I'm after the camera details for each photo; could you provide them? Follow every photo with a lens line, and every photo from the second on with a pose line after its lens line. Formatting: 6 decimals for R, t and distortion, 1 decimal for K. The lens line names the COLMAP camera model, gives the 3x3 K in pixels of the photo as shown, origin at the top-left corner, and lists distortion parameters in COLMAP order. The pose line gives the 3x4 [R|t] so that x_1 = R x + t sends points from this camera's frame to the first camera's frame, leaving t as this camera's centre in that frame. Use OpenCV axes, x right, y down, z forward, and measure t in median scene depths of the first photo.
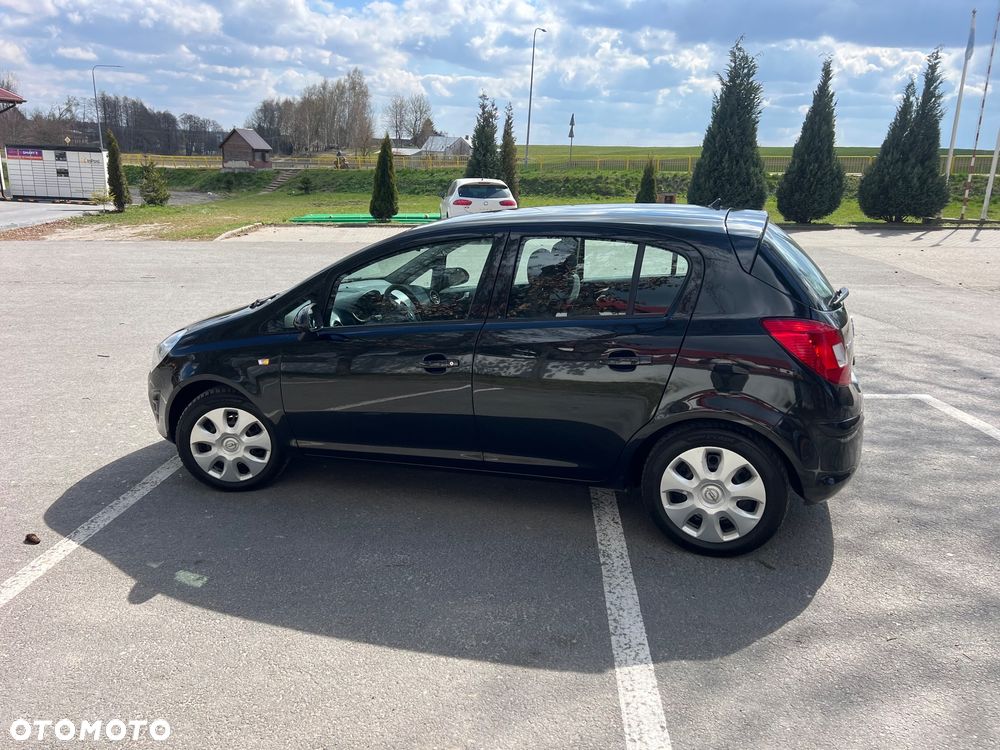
lens RADIAL K [[773.0, 0, 479.3], [0, 773.0, 376.7], [0, 0, 1]] dist [0.061912, -0.082779]
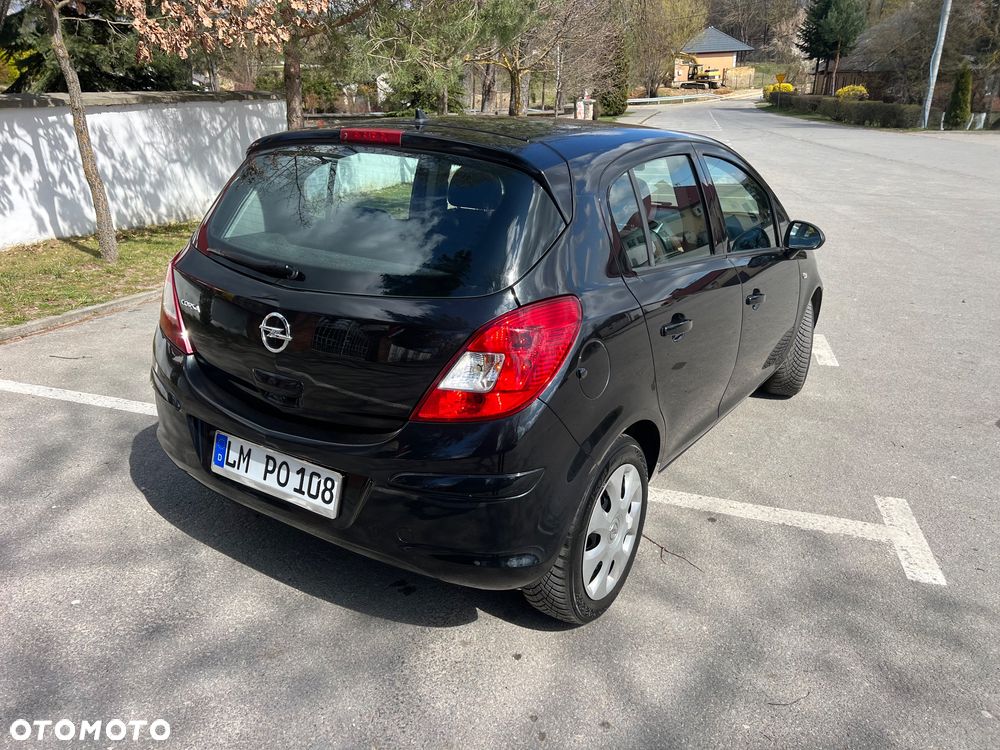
lens RADIAL K [[758.1, 0, 492.9], [0, 758.1, 387.4], [0, 0, 1]] dist [0.051884, -0.068190]
pose [[-0.240410, 0.339767, -0.909264, 0.143469], [-0.254366, 0.881950, 0.396815, -0.043691], [0.936750, 0.326685, -0.125604, 0.182575]]
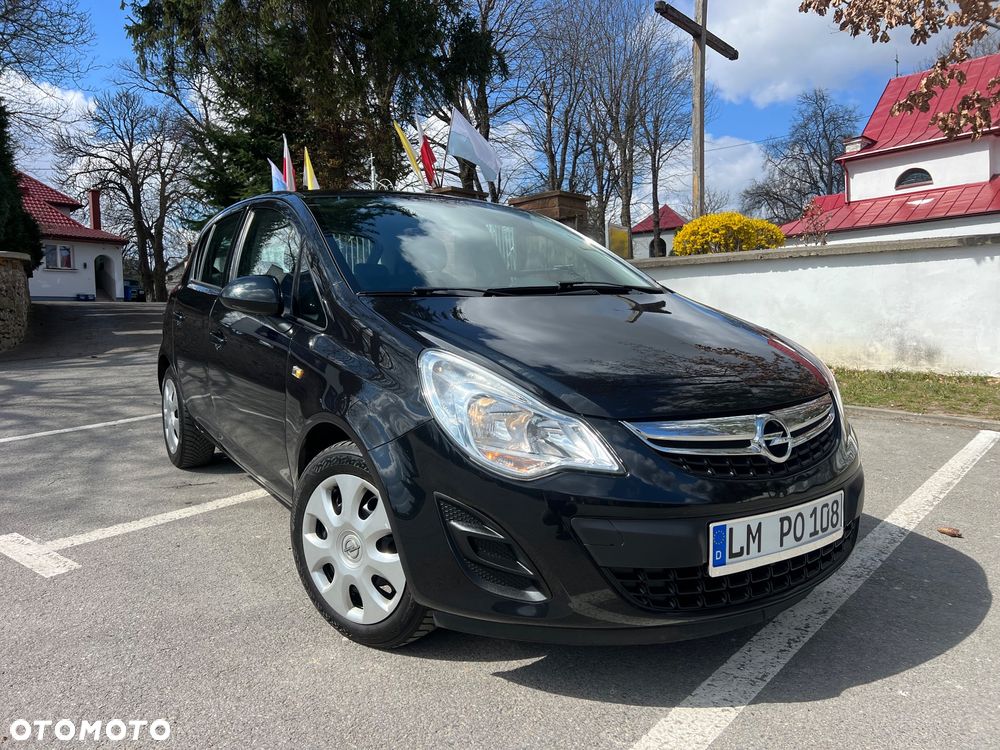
lens RADIAL K [[759.7, 0, 494.3], [0, 759.7, 369.5], [0, 0, 1]] dist [0.045518, -0.044842]
pose [[-0.793078, -0.042986, 0.607601, -0.098223], [0.164863, 0.945127, 0.282054, -0.041153], [-0.586385, 0.323862, -0.742473, 0.271440]]
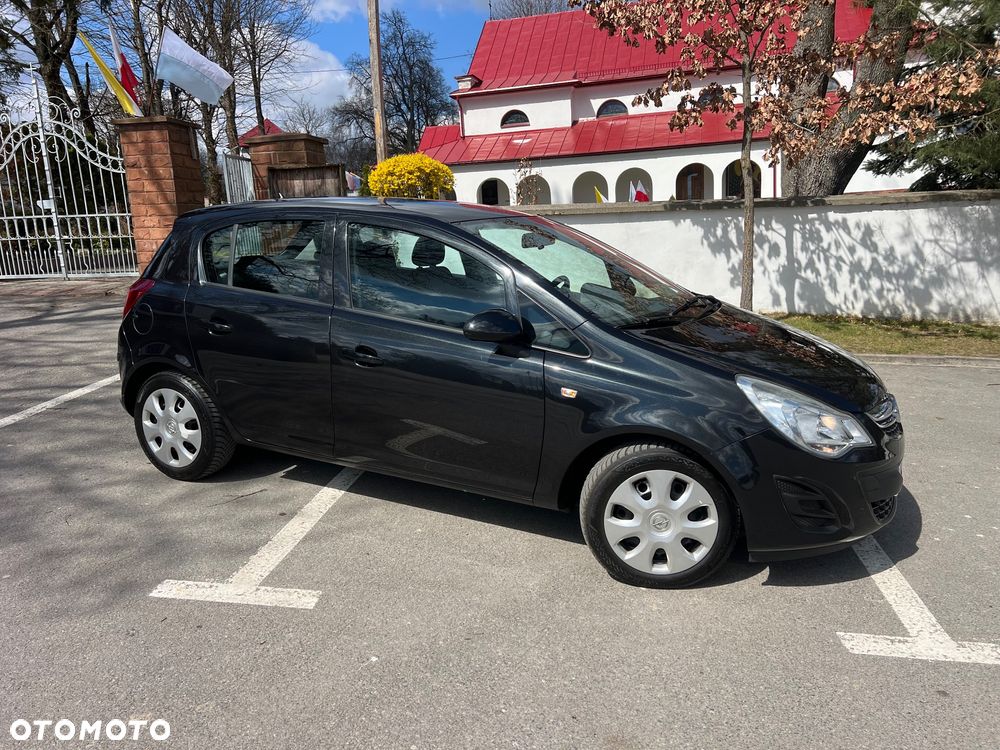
lens RADIAL K [[758.7, 0, 496.7], [0, 758.7, 377.5], [0, 0, 1]] dist [0.059098, -0.066350]
pose [[-0.993026, -0.015799, 0.116829, -0.023538], [0.038539, 0.893032, 0.448339, -0.072974], [-0.111415, 0.449715, -0.886196, 0.318787]]
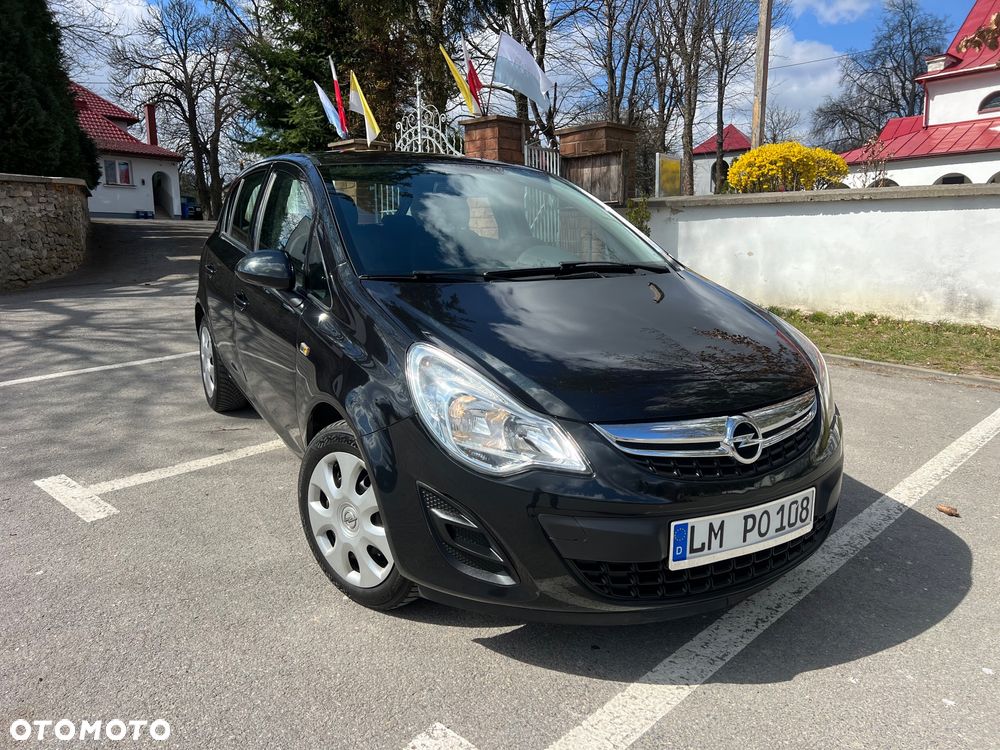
lens RADIAL K [[758.7, 0, 496.7], [0, 758.7, 377.5], [0, 0, 1]] dist [0.059098, -0.066350]
pose [[-0.749728, -0.134410, 0.647952, -0.105427], [0.161518, 0.912373, 0.376149, -0.048332], [-0.641732, 0.386666, -0.662322, 0.267082]]
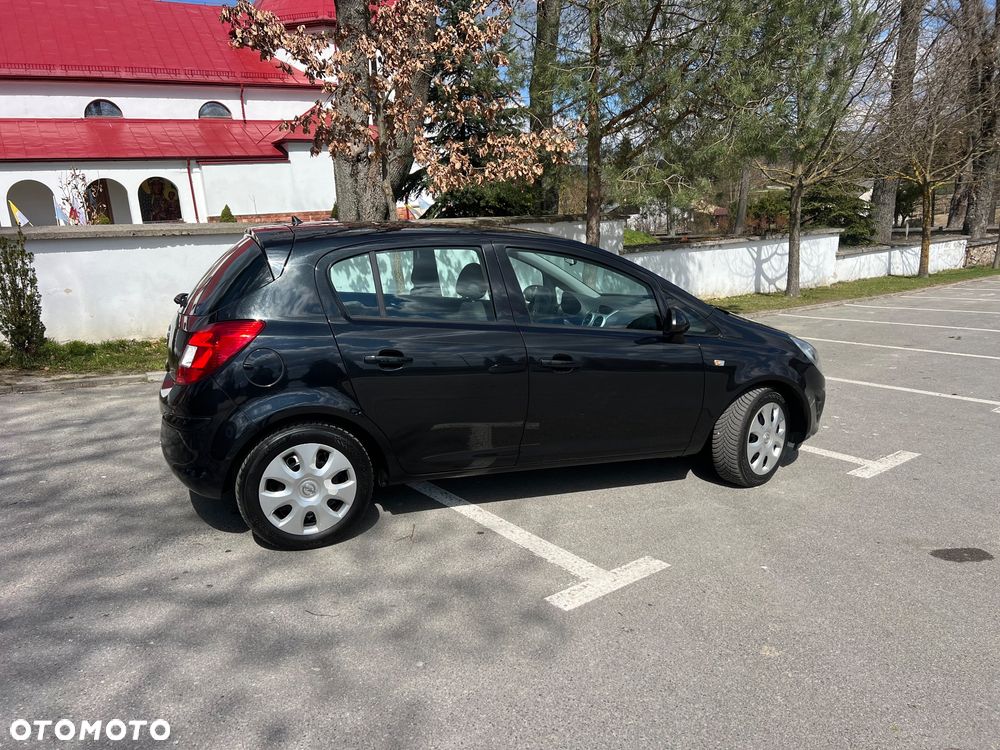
lens RADIAL K [[739.5, 0, 498.9], [0, 739.5, 410.8], [0, 0, 1]] dist [0.065562, -0.062996]
pose [[-0.750589, 0.167753, -0.639121, 0.118484], [-0.155253, 0.895387, 0.417347, -0.068306], [0.642272, 0.412481, -0.646023, 0.292084]]
